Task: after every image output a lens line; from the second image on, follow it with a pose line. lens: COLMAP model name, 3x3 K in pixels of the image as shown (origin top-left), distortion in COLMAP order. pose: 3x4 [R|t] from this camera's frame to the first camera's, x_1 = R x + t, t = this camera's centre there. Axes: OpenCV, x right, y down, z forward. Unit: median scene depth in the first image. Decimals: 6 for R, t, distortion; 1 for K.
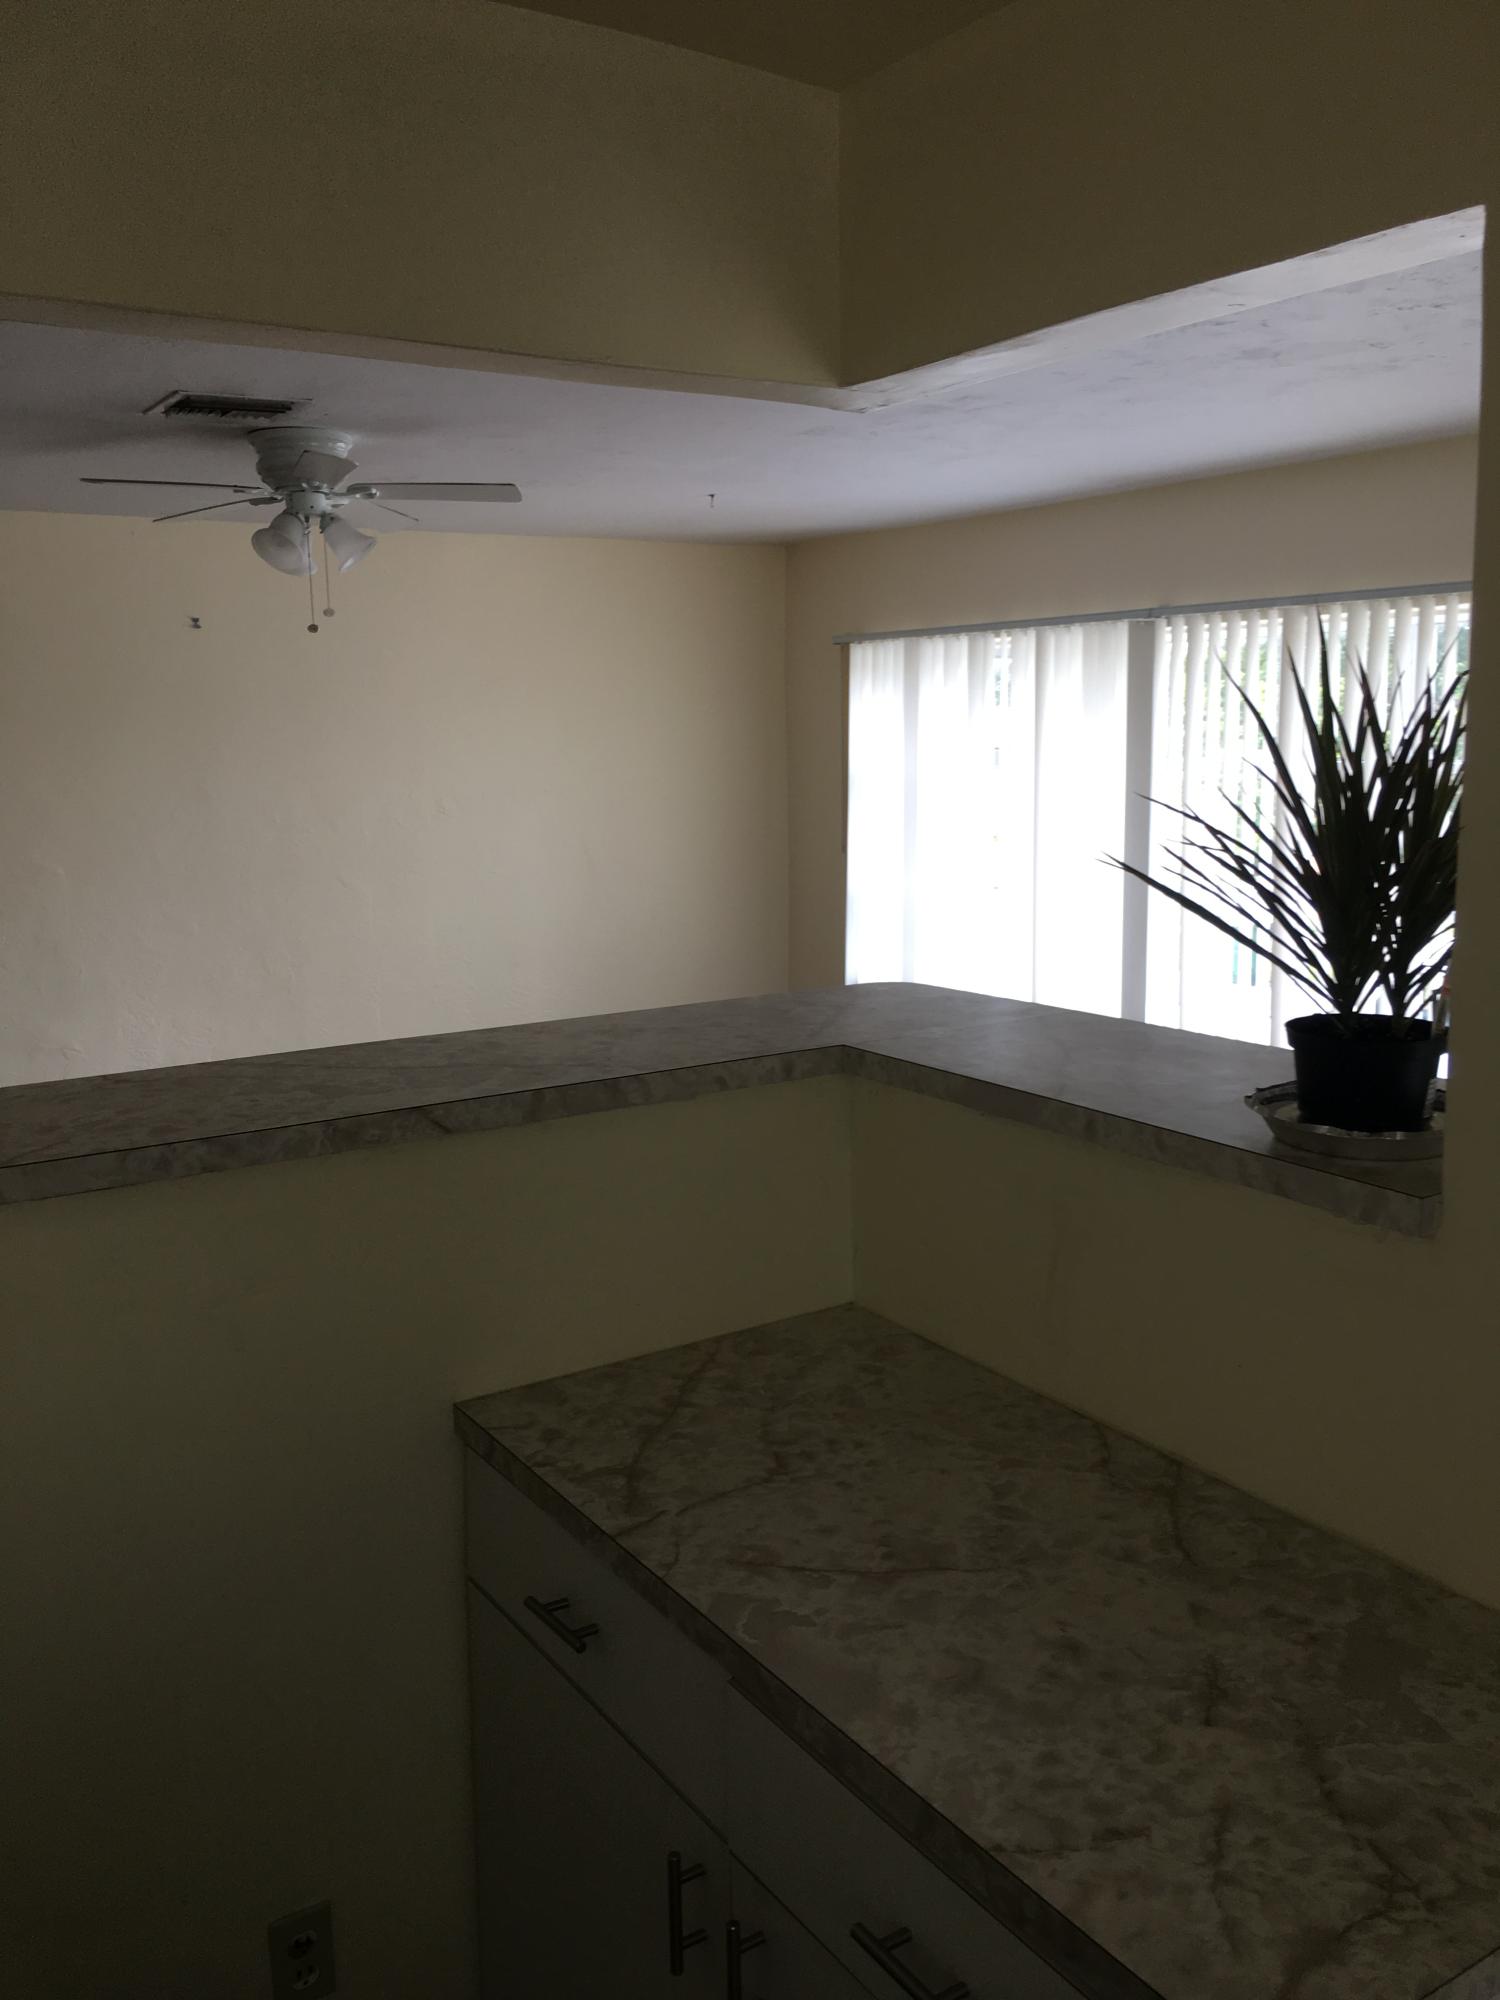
lens RADIAL K [[1691.1, 0, 750.7], [0, 1691.1, 998.8], [0, 0, 1]] dist [0.074208, -0.097411]
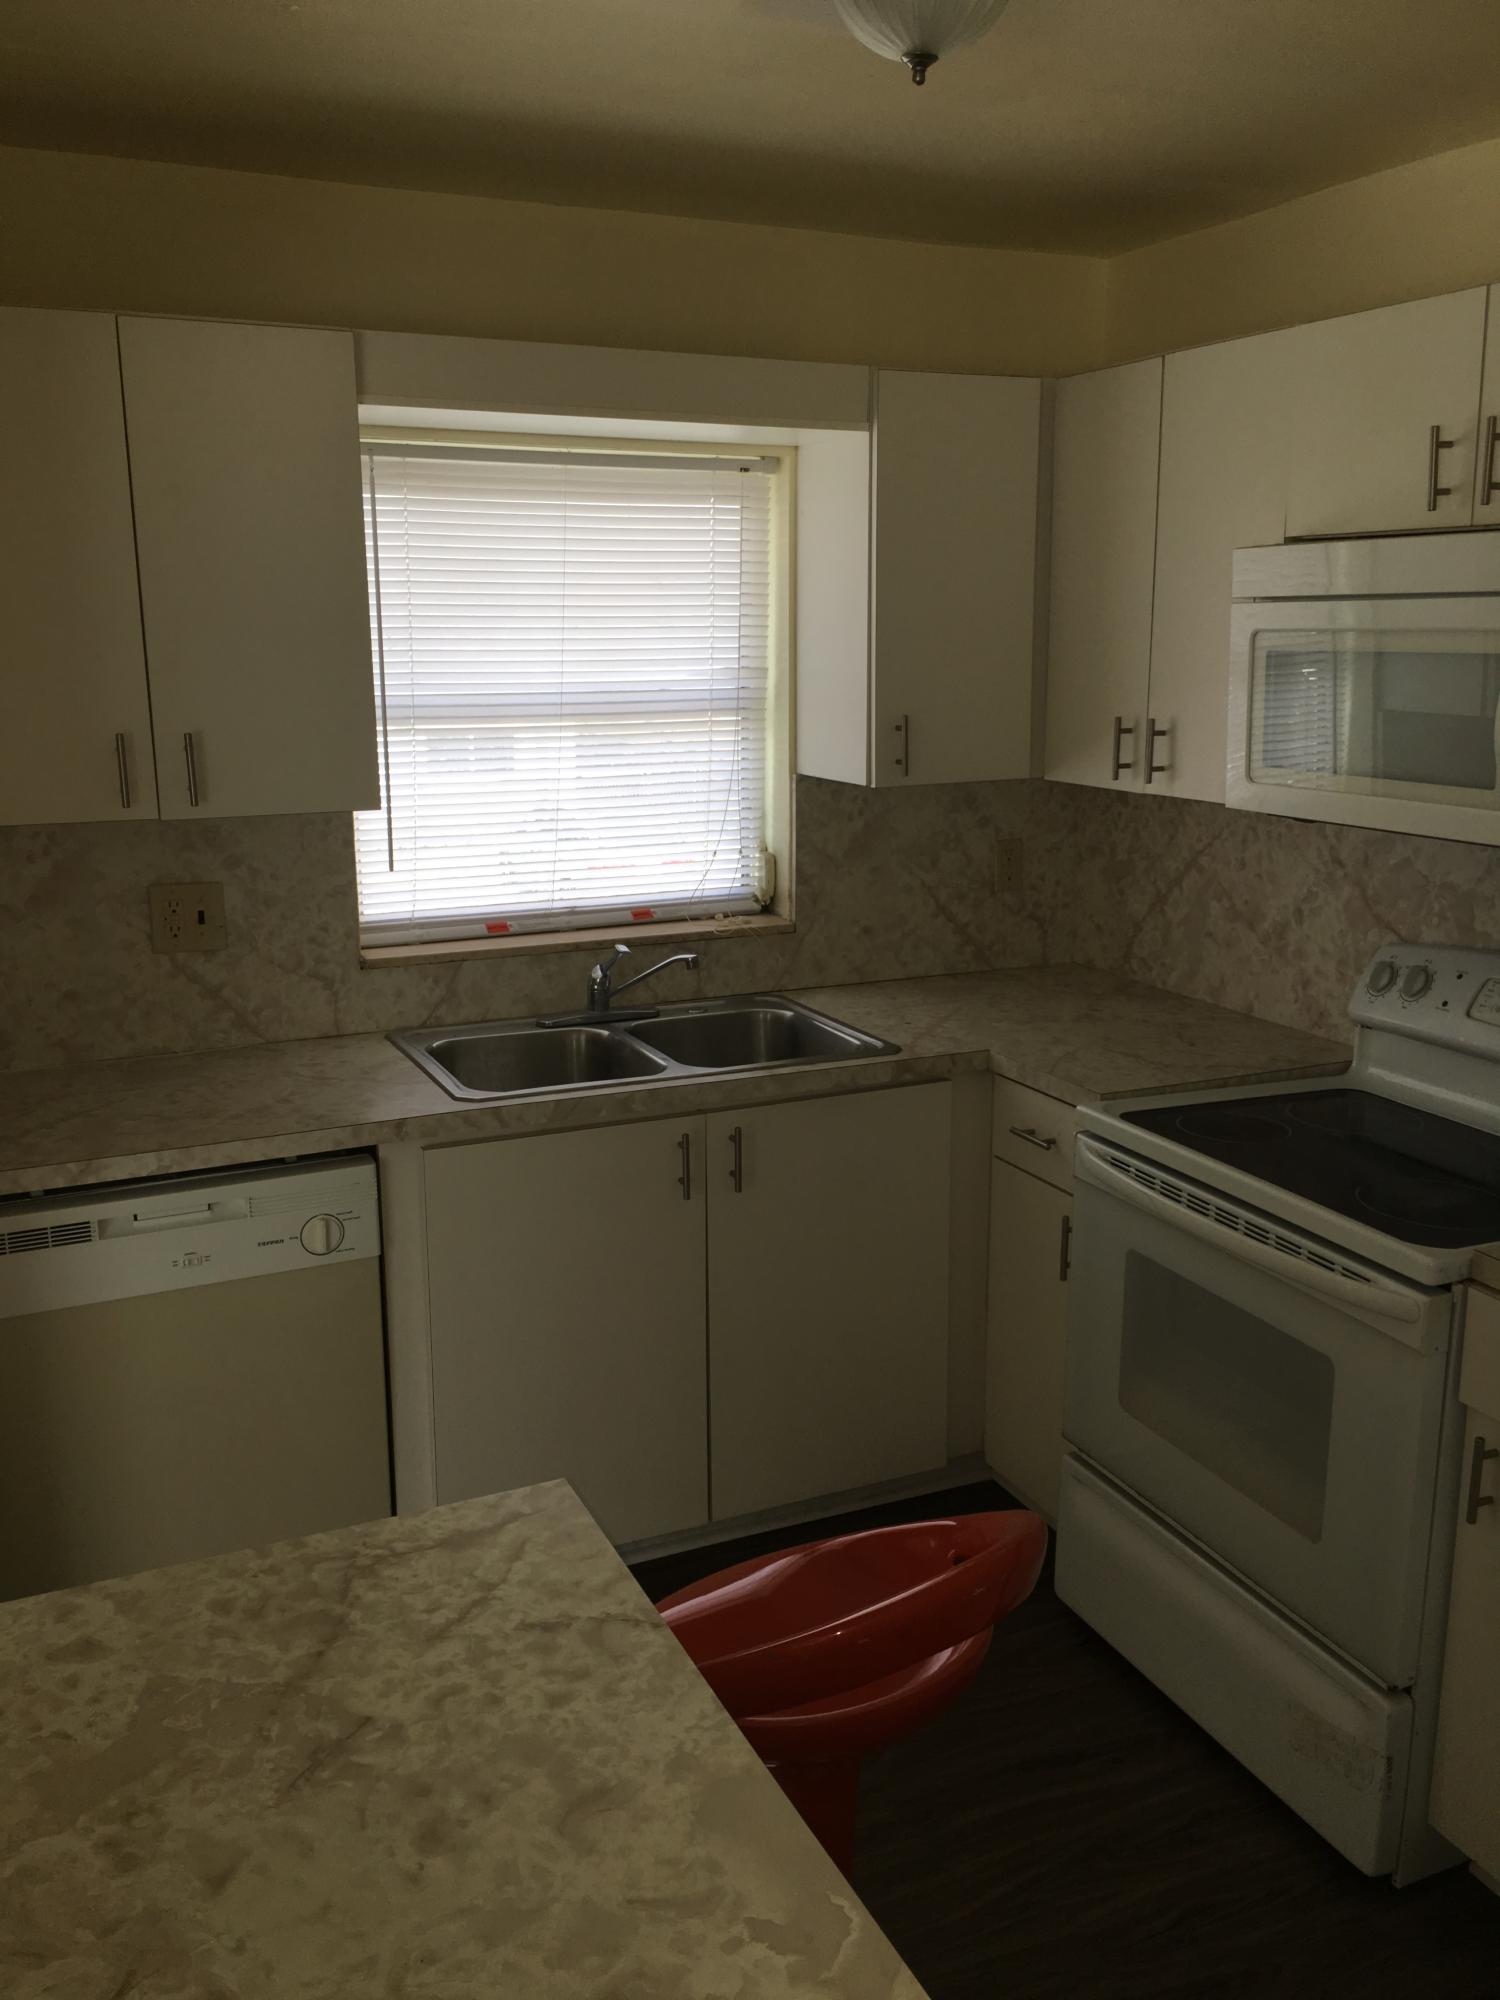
lens RADIAL K [[1691.1, 0, 754.8], [0, 1691.1, 989.0], [0, 0, 1]] dist [0.074208, -0.097411]
pose [[-0.989454, -0.012958, 0.144264, -0.072337], [0.043009, 0.924787, 0.378048, -0.297002], [-0.138312, 0.380265, -0.914477, 1.739486]]
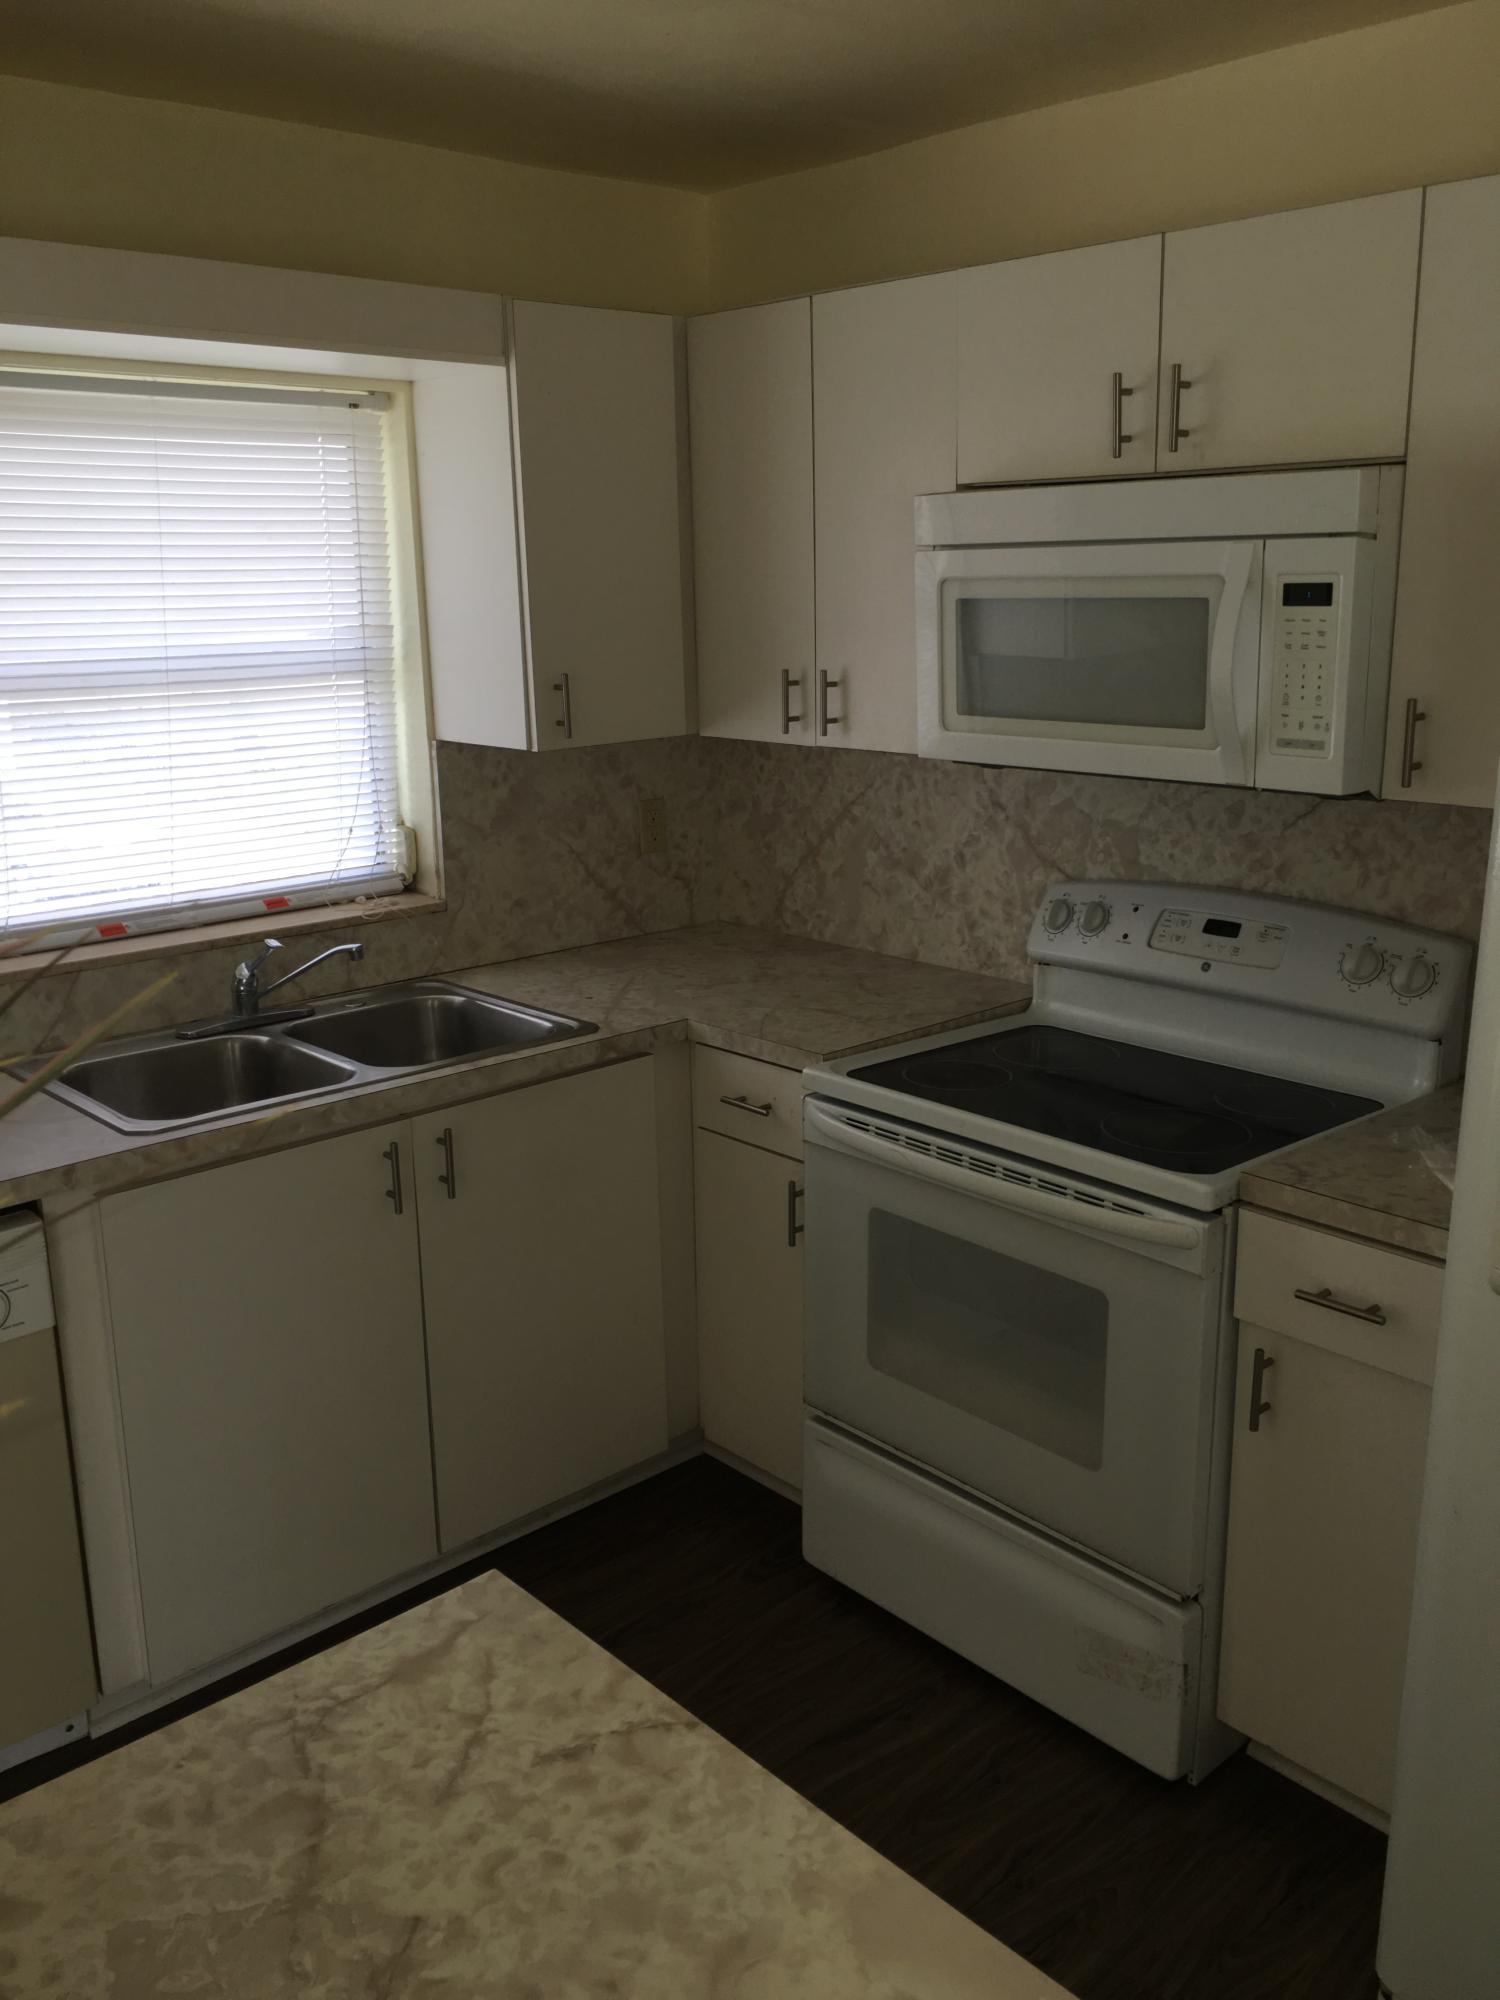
lens RADIAL K [[1691.1, 0, 752.6], [0, 1691.1, 994.5], [0, 0, 1]] dist [0.074208, -0.097411]
pose [[-0.985339, 0.070866, -0.155192, 0.217665], [0.000604, 0.911091, 0.412204, -0.280212], [0.170605, 0.406067, -0.897777, 1.610175]]
